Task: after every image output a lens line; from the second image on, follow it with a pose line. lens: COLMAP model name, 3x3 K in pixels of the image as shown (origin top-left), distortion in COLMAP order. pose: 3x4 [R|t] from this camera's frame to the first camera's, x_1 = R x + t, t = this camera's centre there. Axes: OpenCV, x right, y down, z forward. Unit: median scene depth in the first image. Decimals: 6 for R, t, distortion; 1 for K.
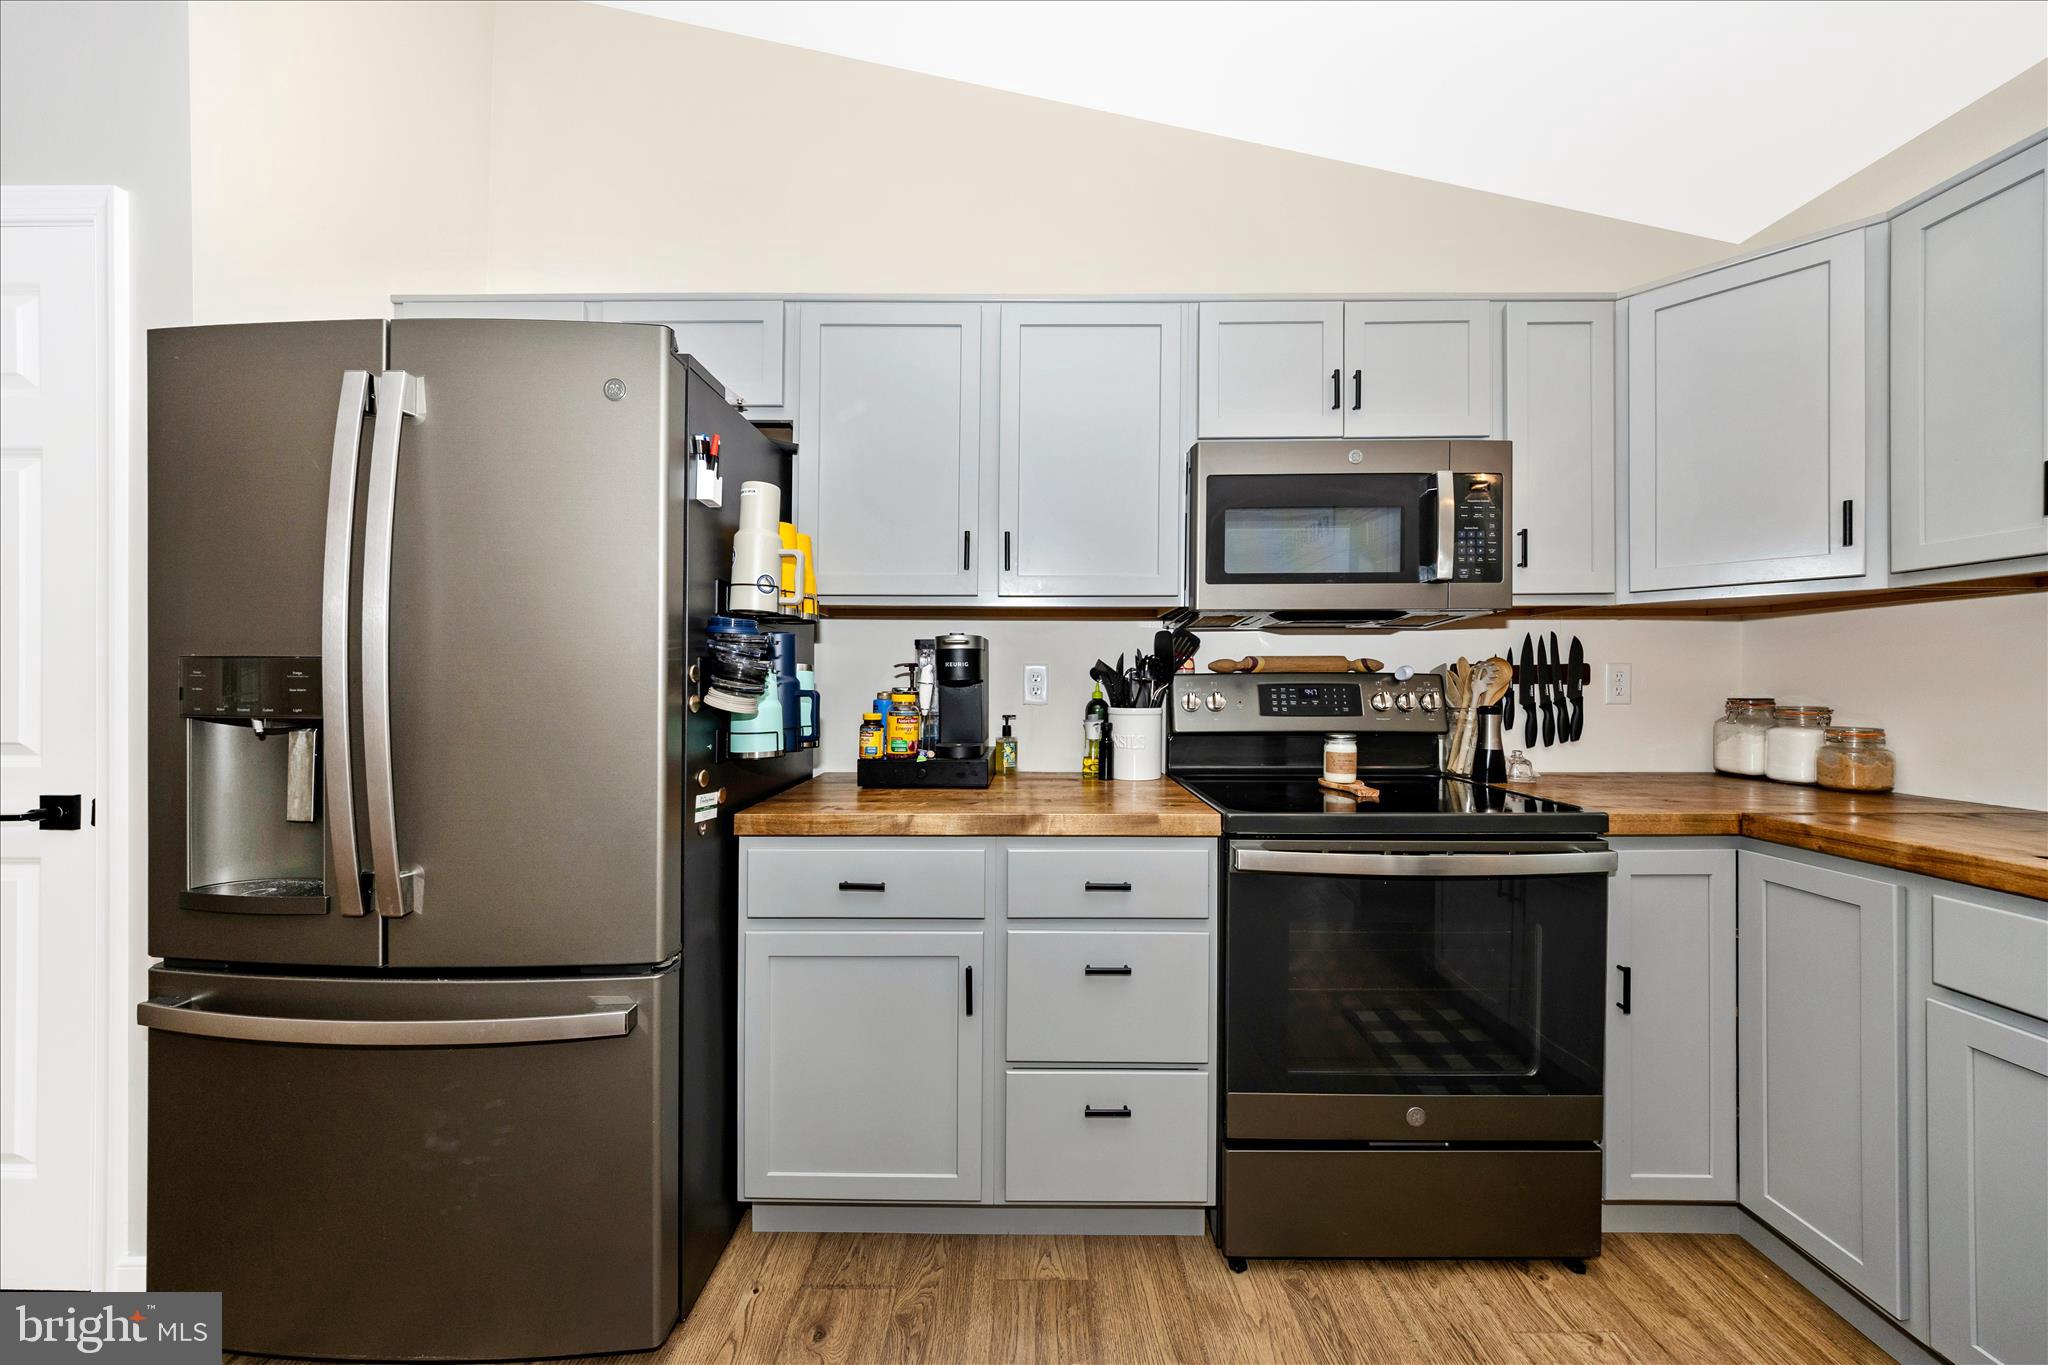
lens RADIAL K [[666.7, 0, 998.8], [0, 666.7, 670.8], [0, 0, 1]] dist [-0.018020, -0.000003]
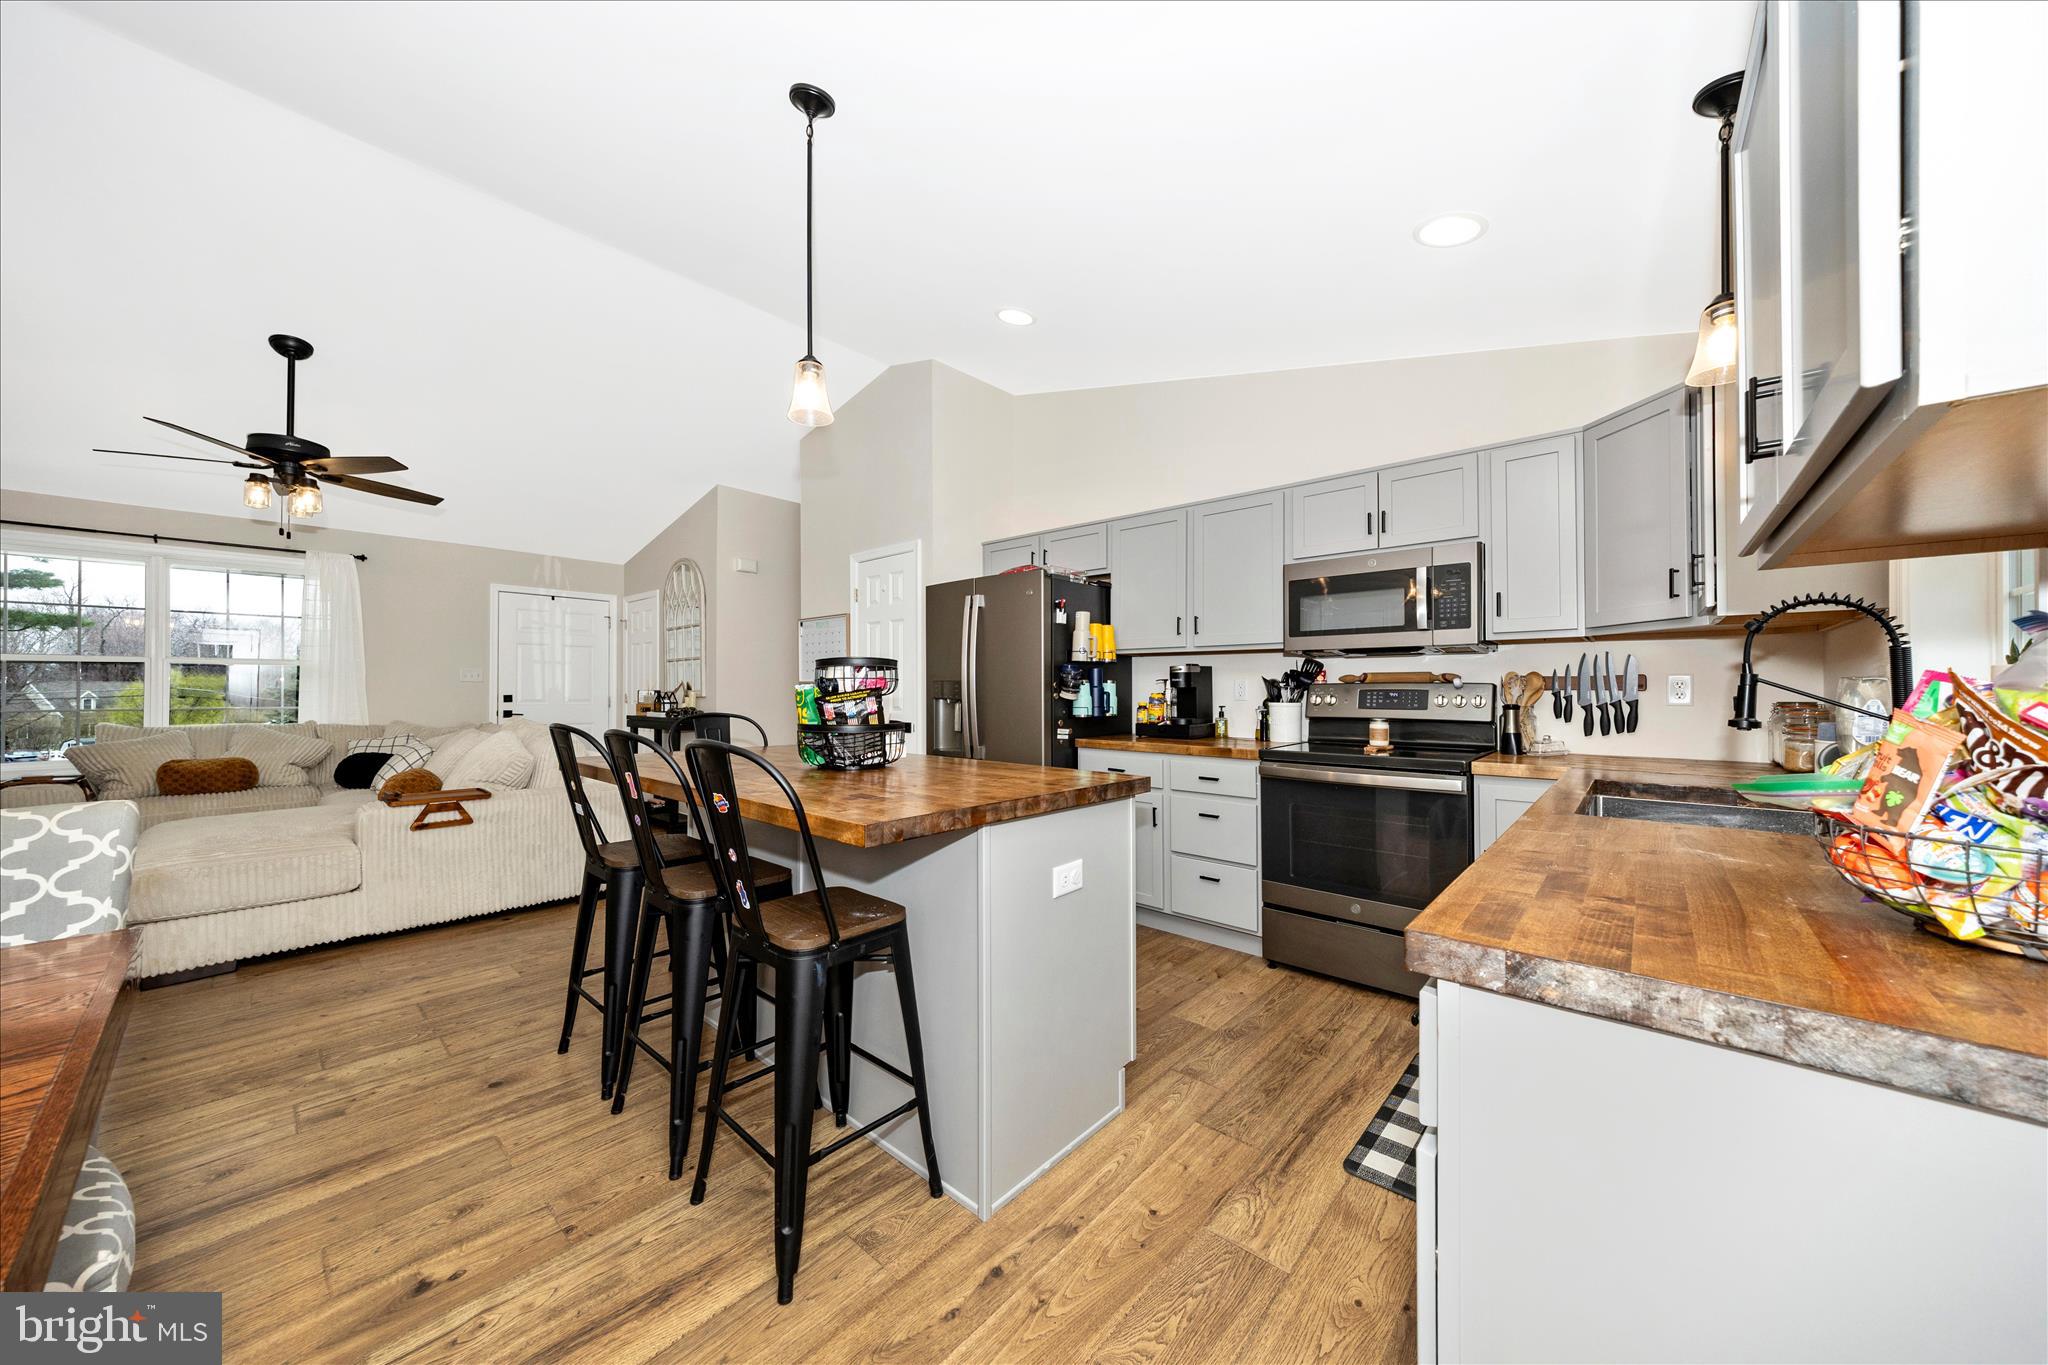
lens RADIAL K [[703.8, 0, 1018.4], [0, 703.8, 687.1], [0, 0, 1]] dist [-0.001229, -0.000069]
pose [[0.751066, -0.004237, -0.660214, 1.019934], [0.004087, 0.999990, -0.001768, 0.013994], [0.660215, -0.001371, 0.751076, -0.990446]]
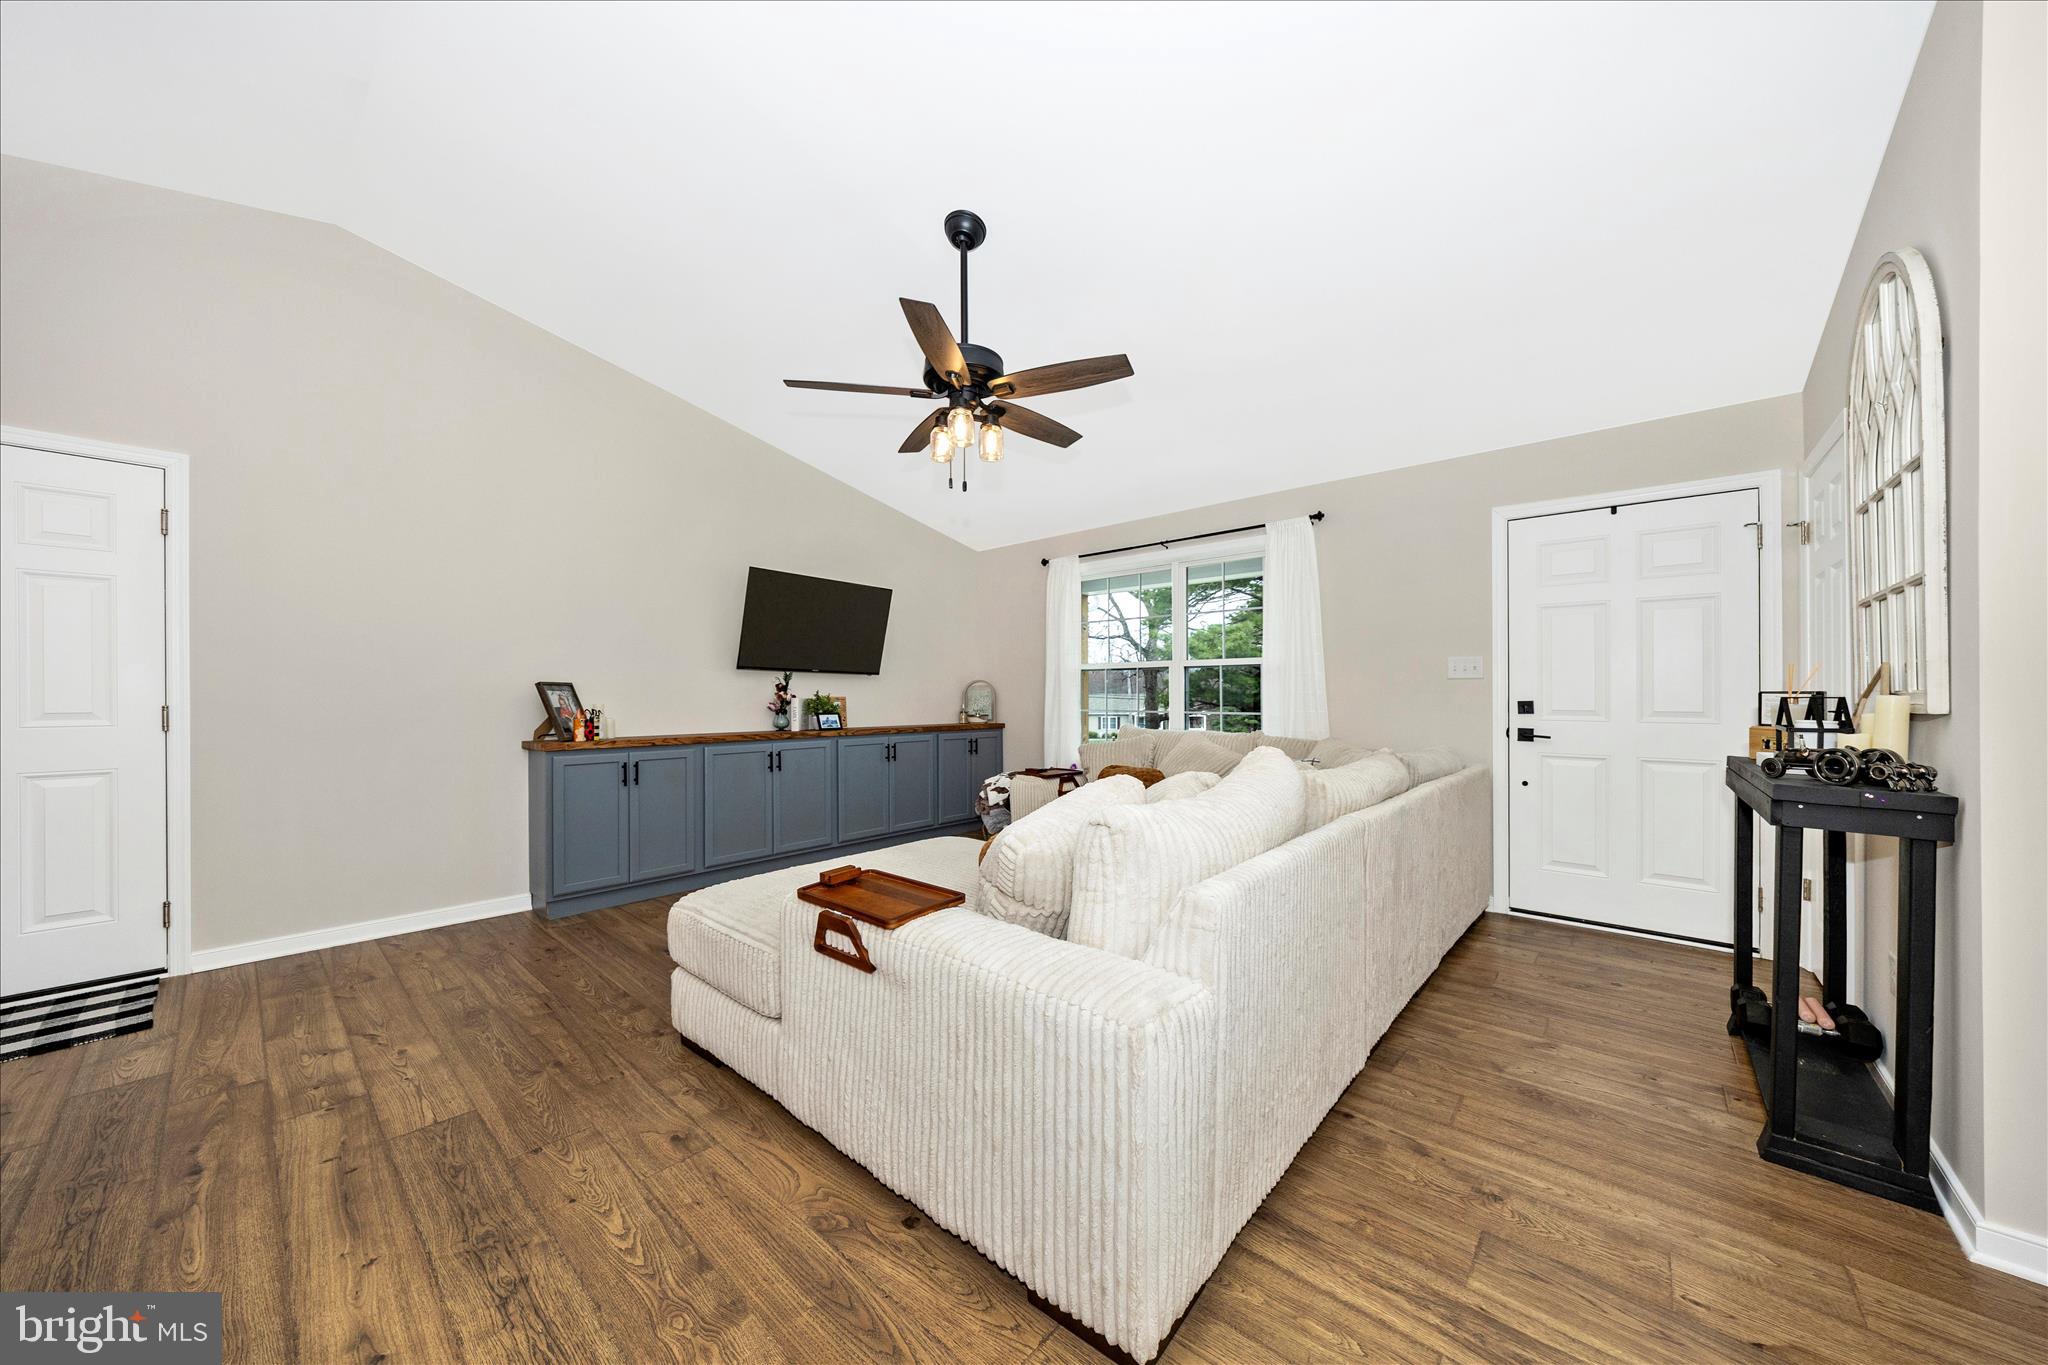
lens RADIAL K [[694.7, 0, 1008.0], [0, 694.7, 686.1], [0, 0, 1]] dist [-0.000623, 0.000133]
pose [[-0.667787, -0.009162, -0.744296, -1.052499], [0.002895, 0.999885, -0.014906, 0.021094], [0.744347, -0.012109, -0.667684, 0.352953]]
